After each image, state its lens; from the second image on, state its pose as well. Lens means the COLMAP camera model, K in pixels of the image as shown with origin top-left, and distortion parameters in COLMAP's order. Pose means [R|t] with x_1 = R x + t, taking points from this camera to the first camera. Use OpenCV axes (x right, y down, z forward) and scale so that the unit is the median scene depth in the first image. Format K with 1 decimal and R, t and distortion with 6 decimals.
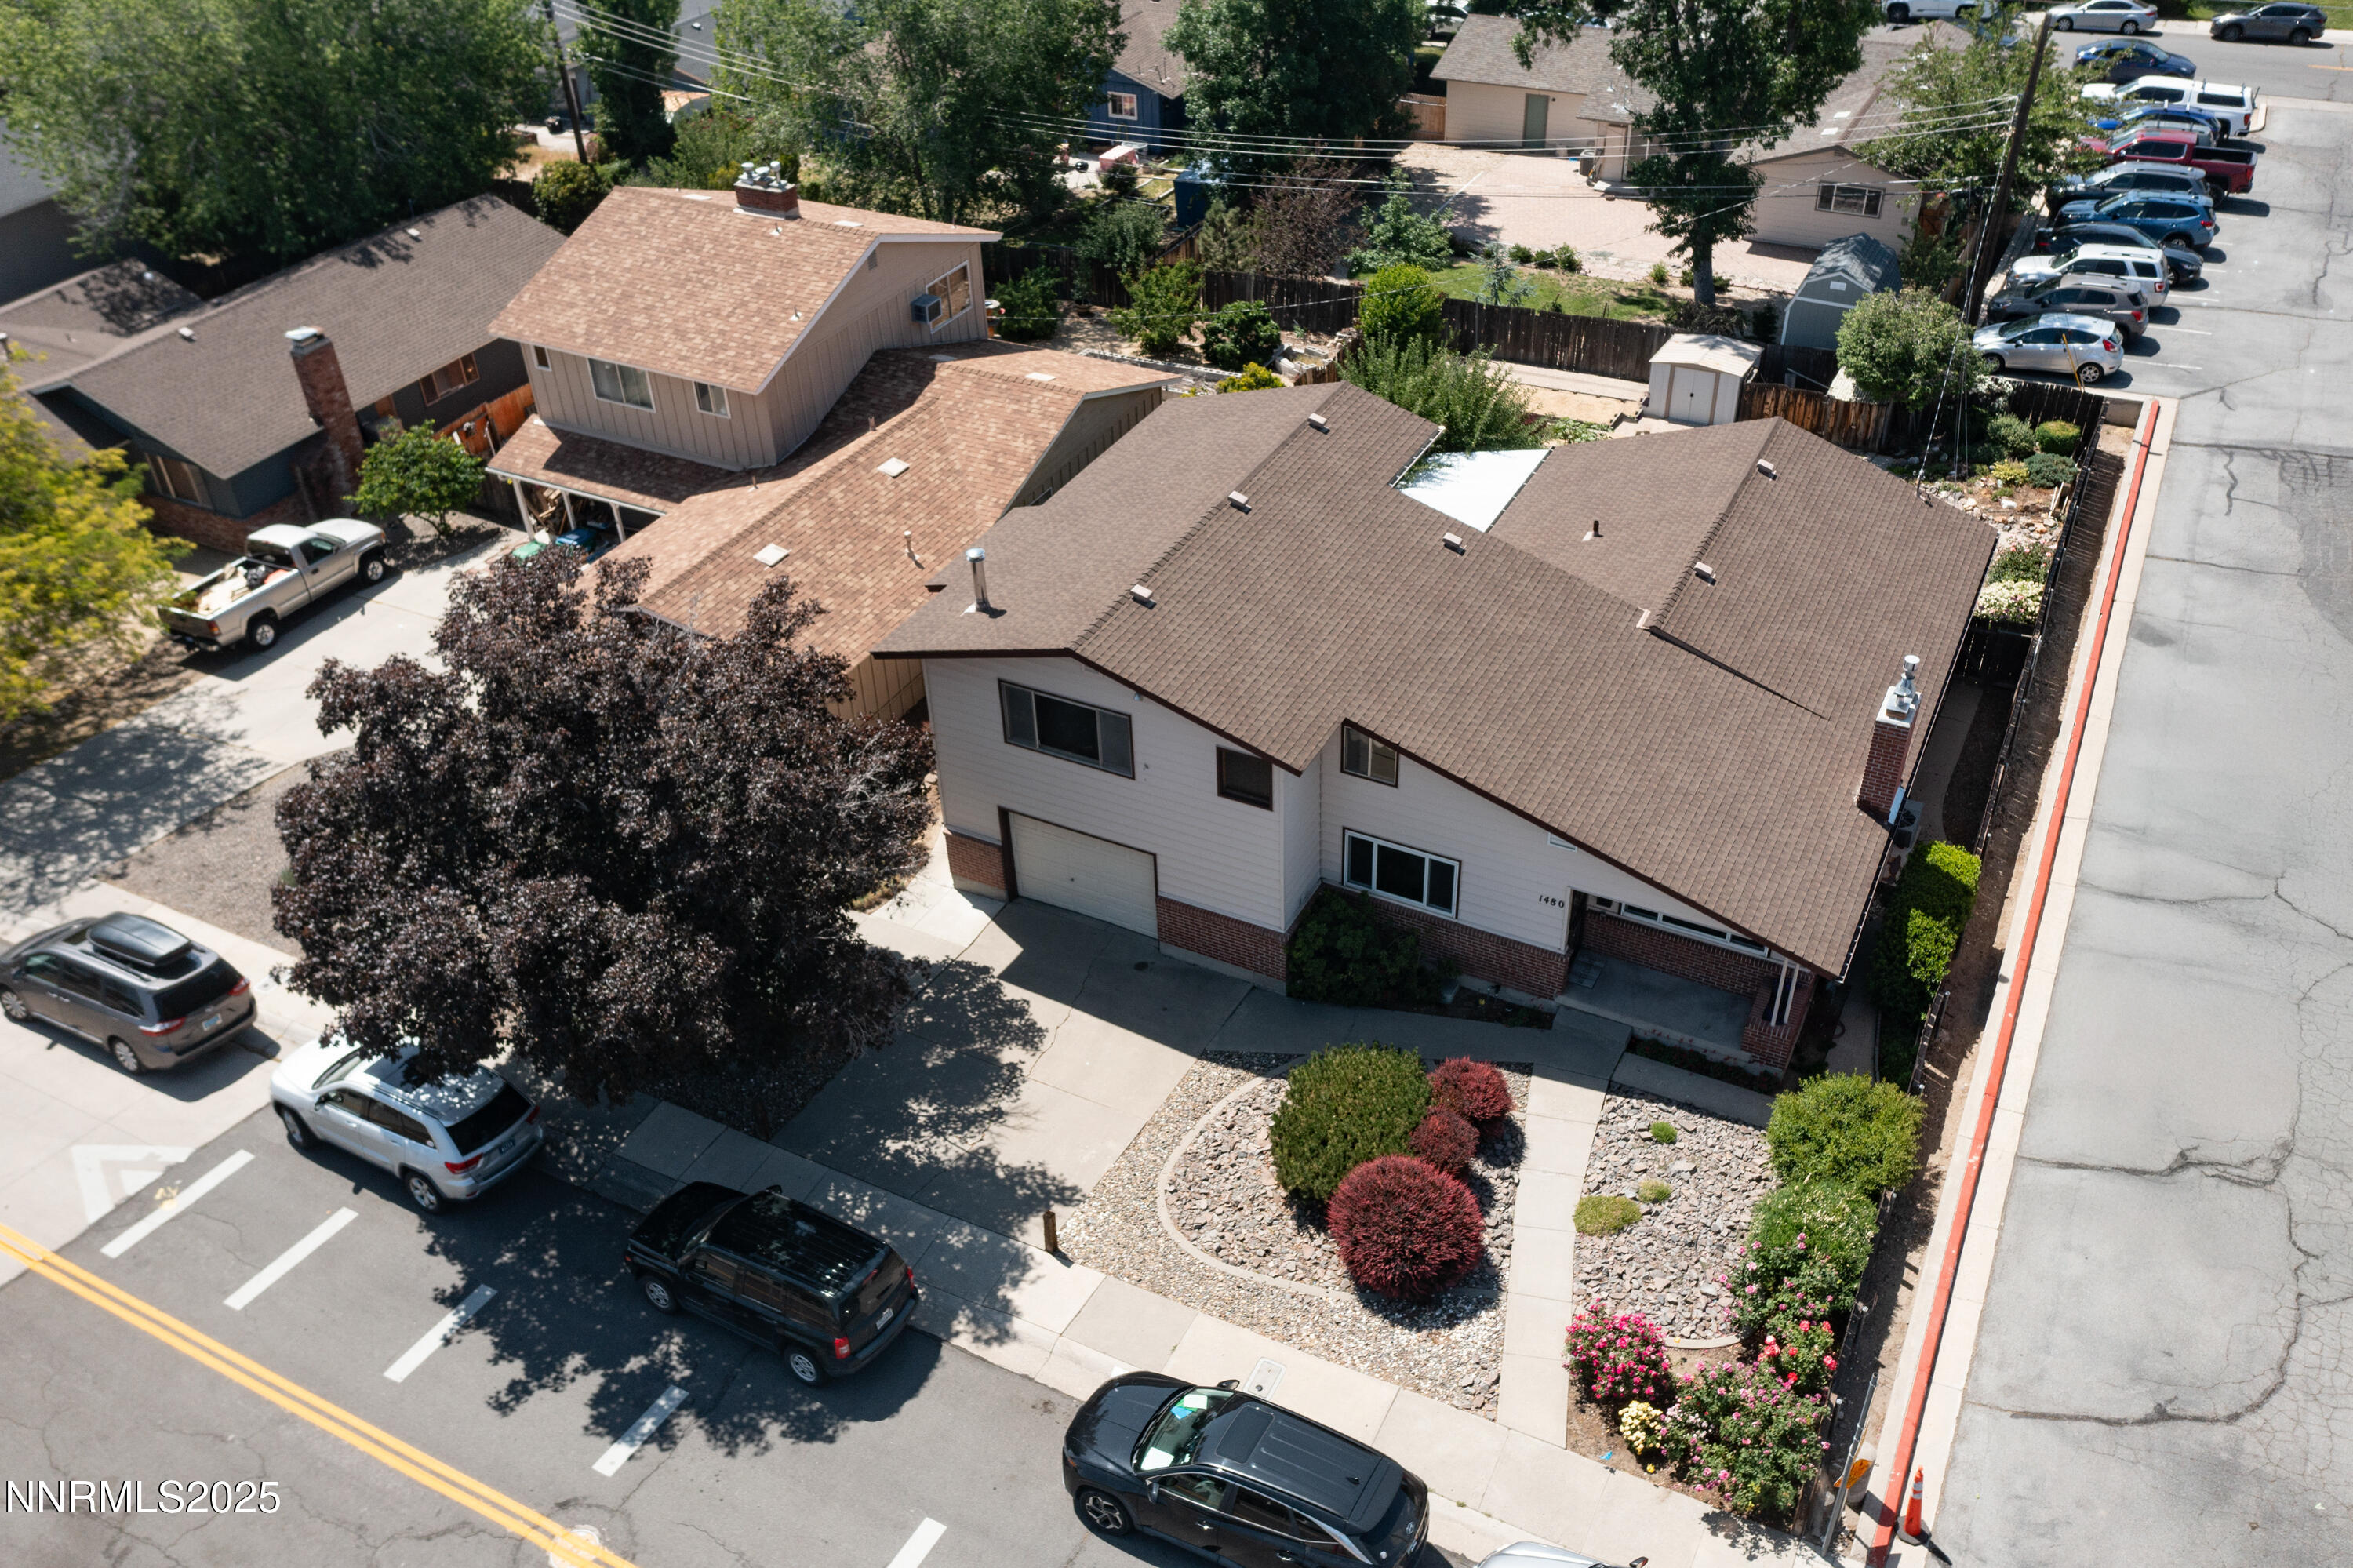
lens RADIAL K [[1871.2, 0, 1178.9], [0, 1871.2, 780.4], [0, 0, 1]] dist [0.001028, -0.012505]
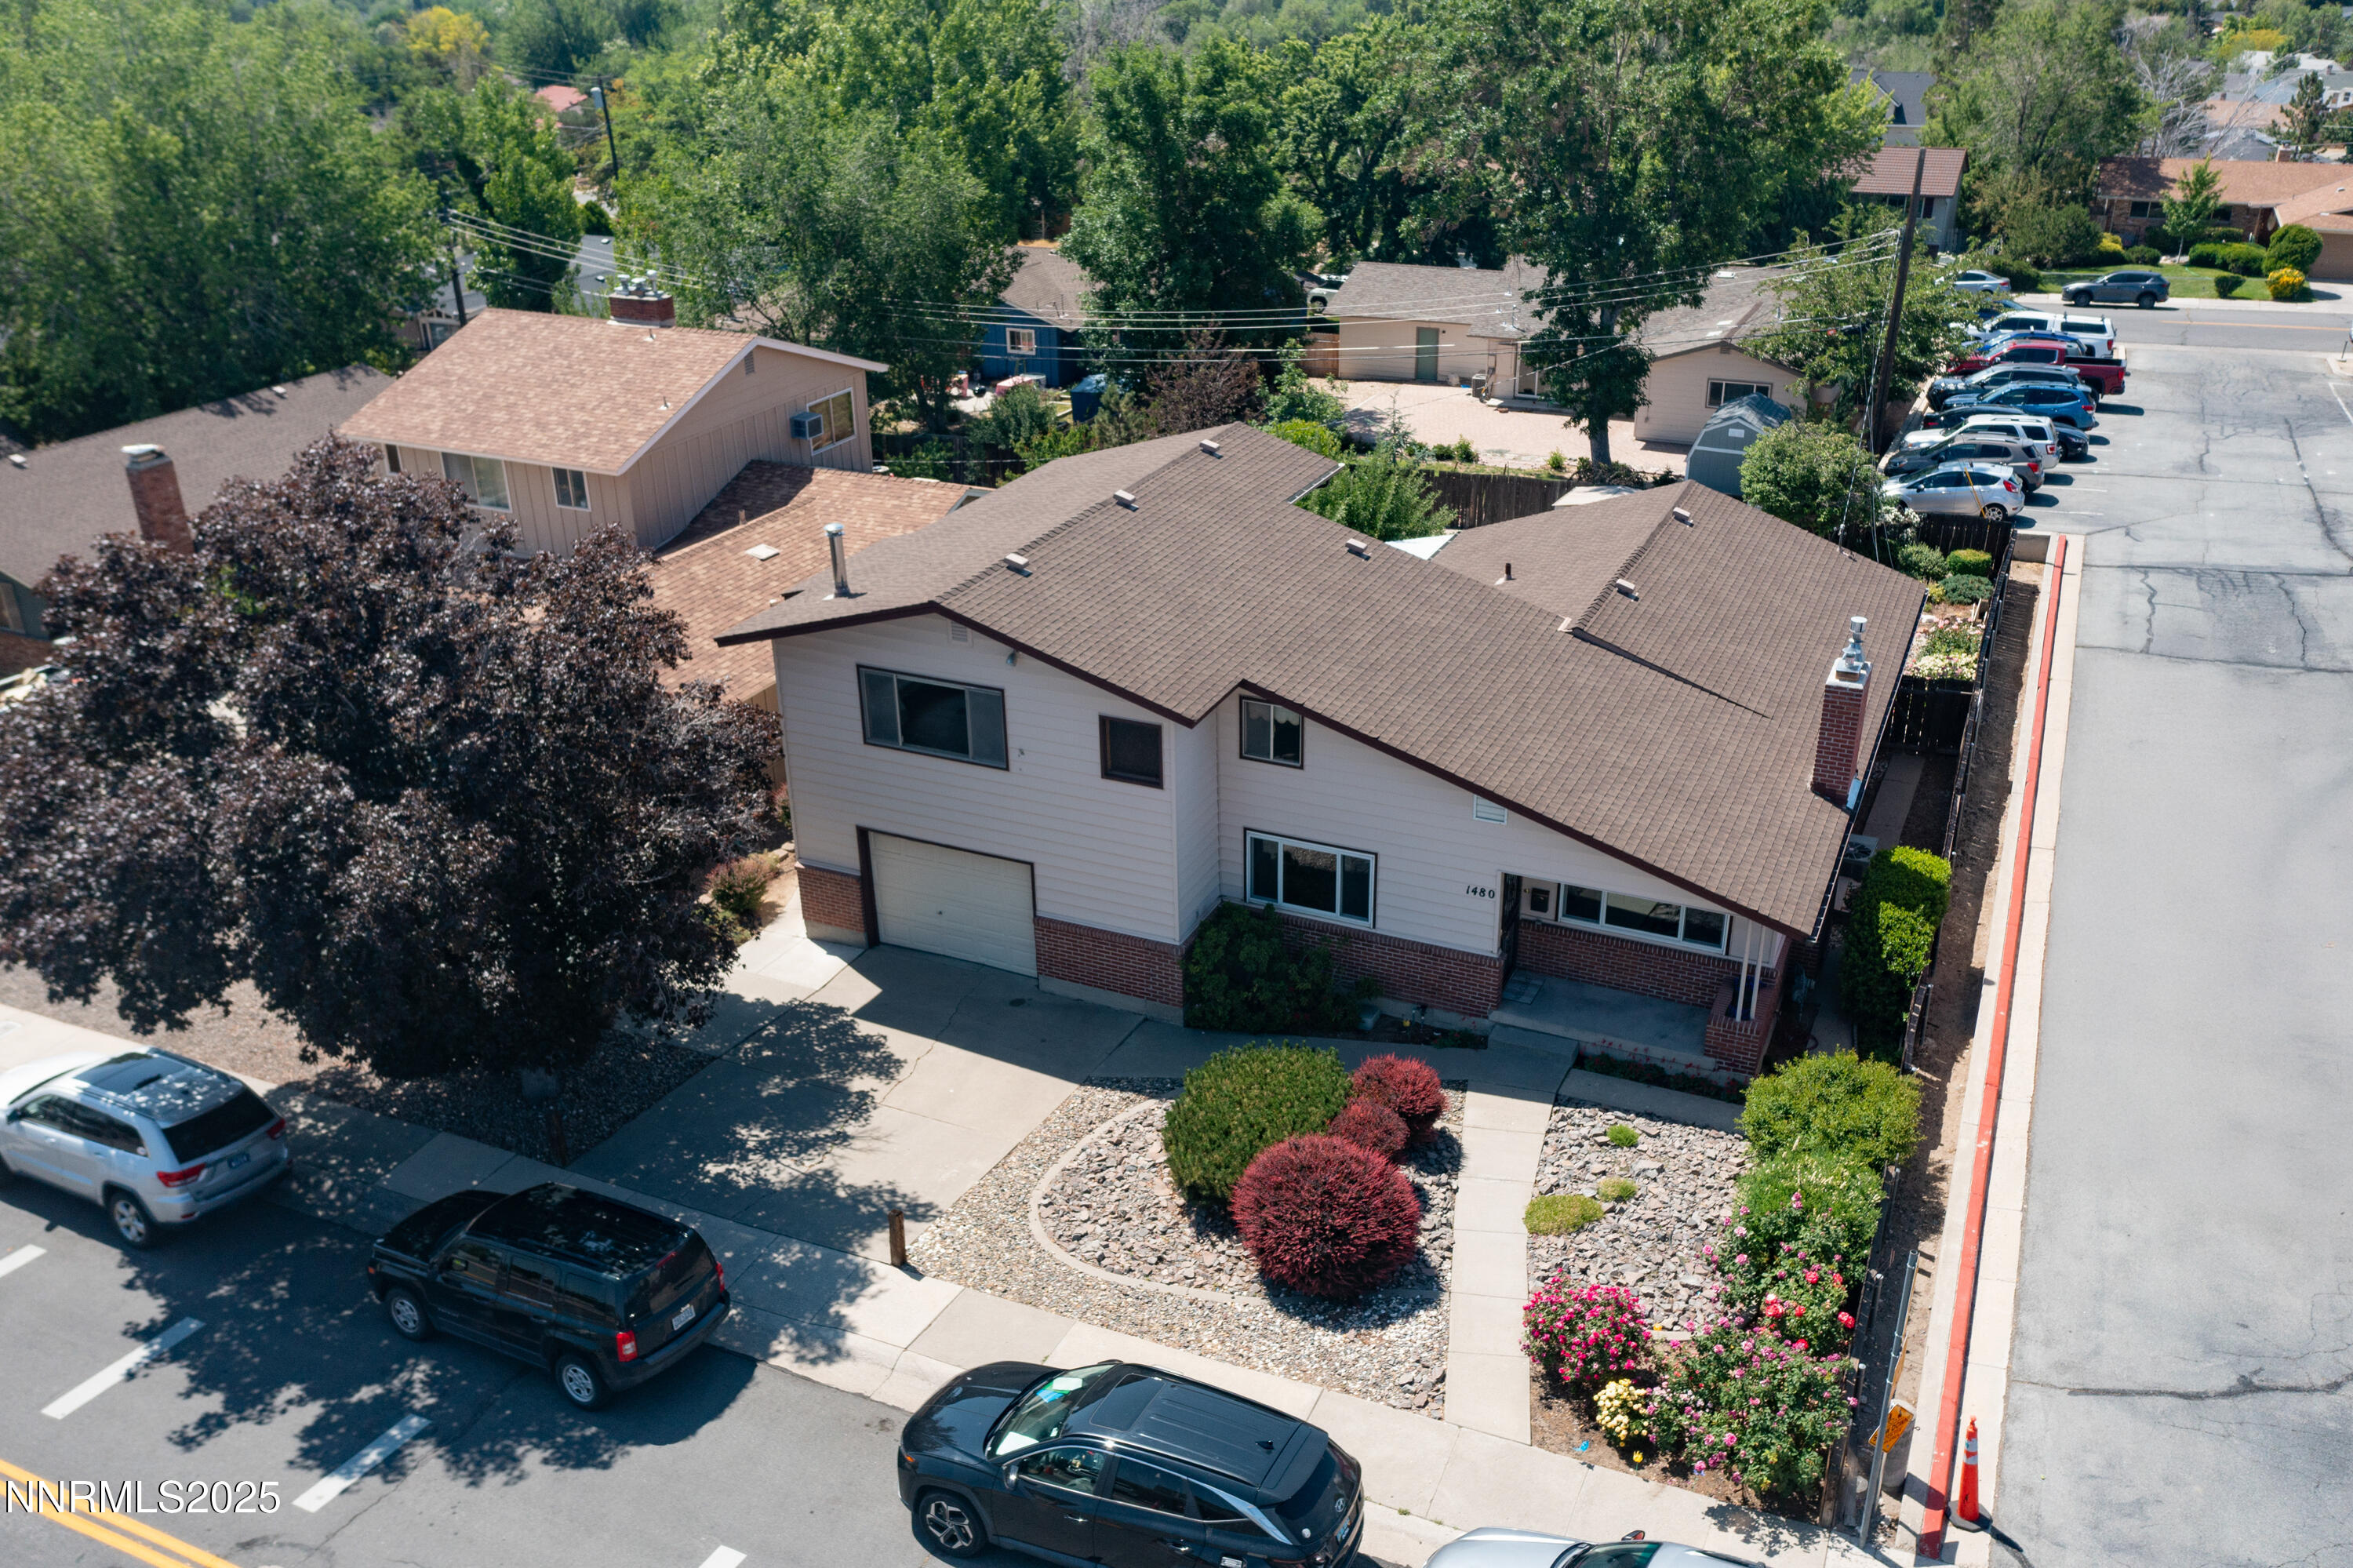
lens RADIAL K [[1871.2, 0, 1177.4], [0, 1871.2, 786.0], [0, 0, 1]] dist [0.001028, -0.012505]
pose [[0.998897, -0.004164, 0.046765, 0.015446], [0.013321, 0.980263, -0.197246, 0.190094], [-0.045020, 0.197652, 0.979238, 0.133375]]
